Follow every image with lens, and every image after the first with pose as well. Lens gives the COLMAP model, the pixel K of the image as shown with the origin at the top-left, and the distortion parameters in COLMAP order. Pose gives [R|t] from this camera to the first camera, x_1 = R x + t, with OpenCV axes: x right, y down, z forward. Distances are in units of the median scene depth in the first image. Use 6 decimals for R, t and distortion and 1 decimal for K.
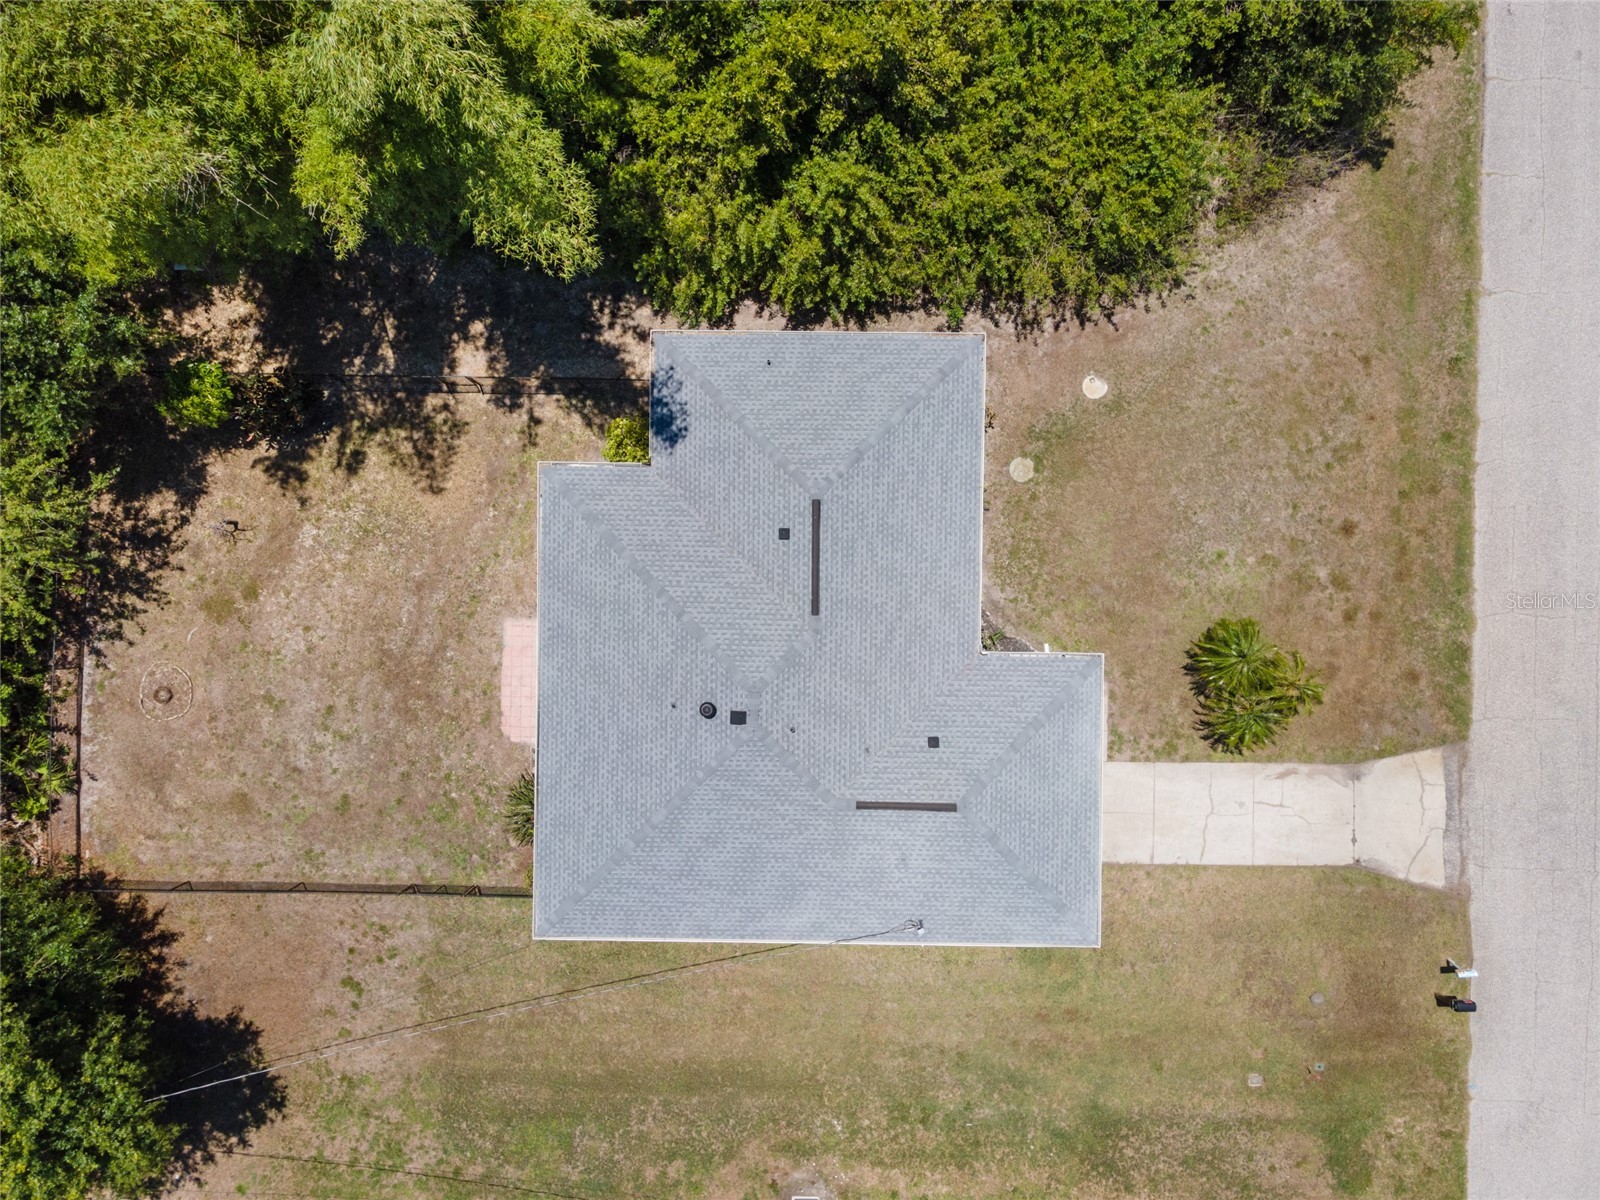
lens RADIAL K [[1177.1, 0, 800.0], [0, 1177.1, 600.0], [0, 0, 1]] dist [0.015594, 0.051743]
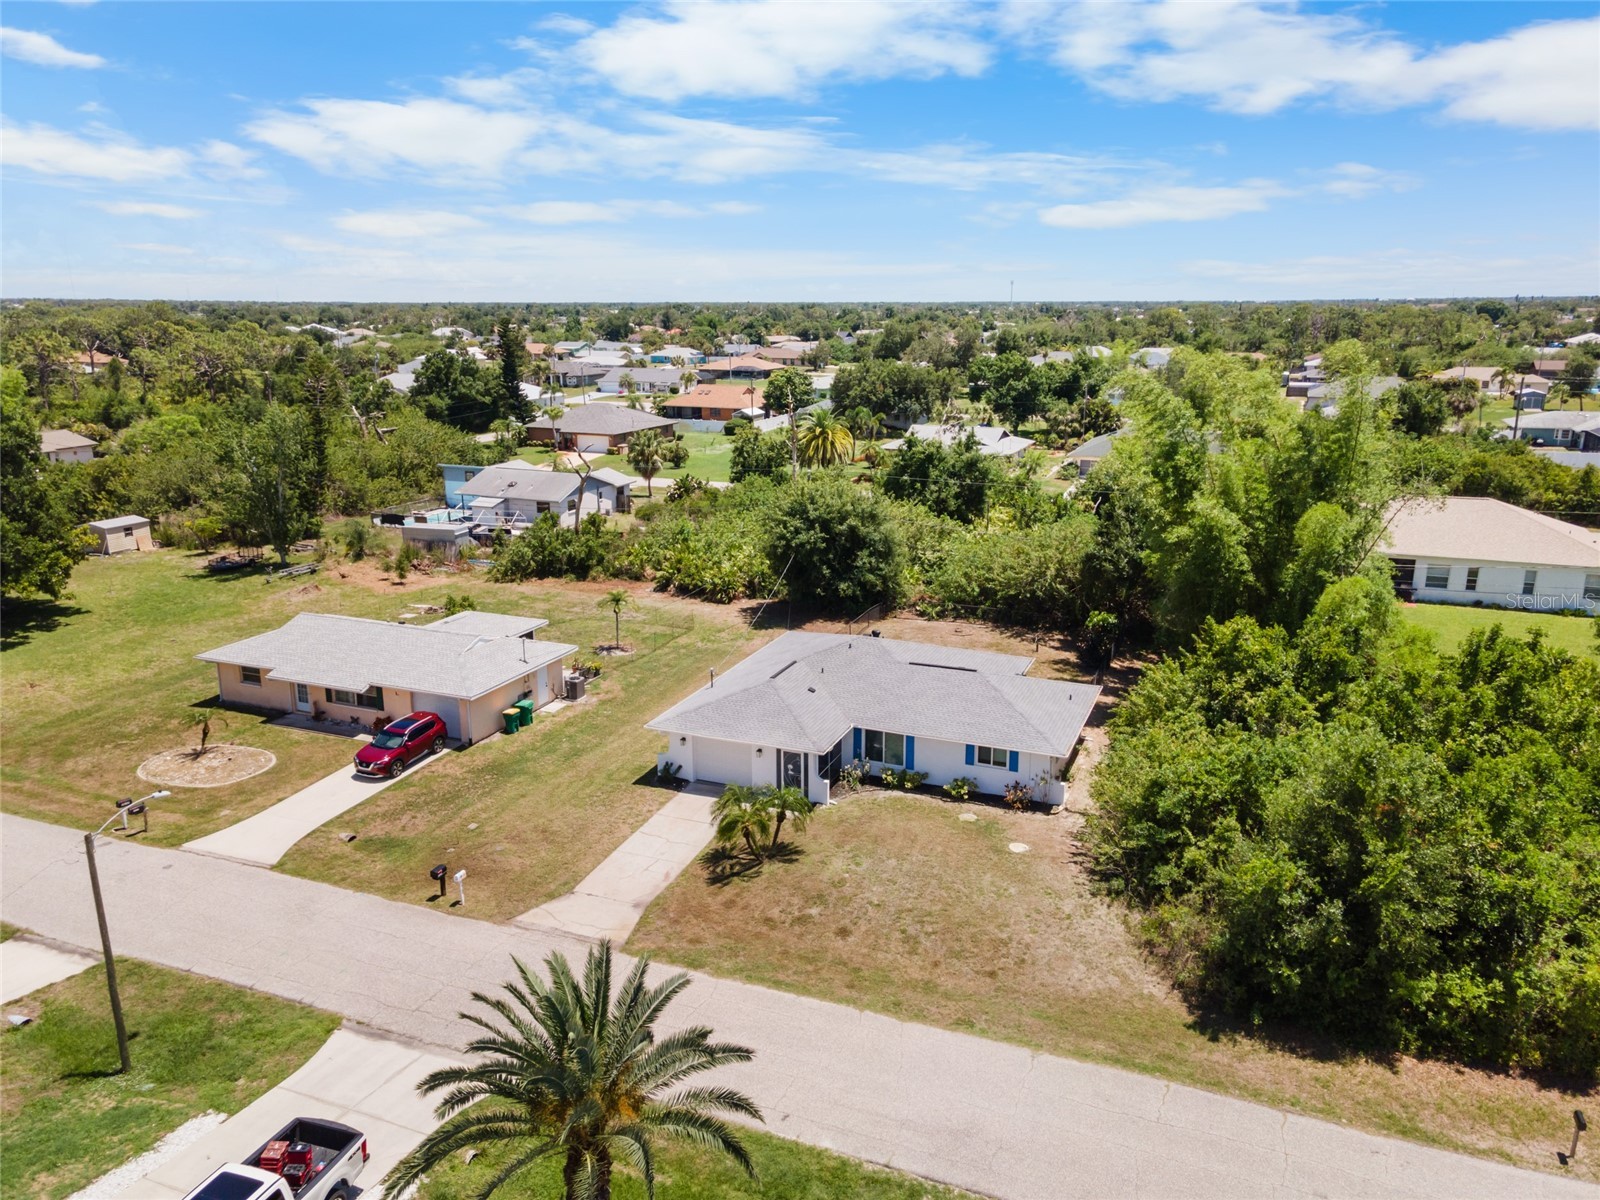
lens RADIAL K [[1165.4, 0, 796.2], [0, 1165.4, 636.5], [0, 0, 1]] dist [0.042800, -0.003243]
pose [[-0.370563, 0.263609, -0.890614, 1.367198], [-0.928807, -0.104710, 0.355461, -0.374612], [0.000446, 0.958930, 0.283644, 0.432460]]
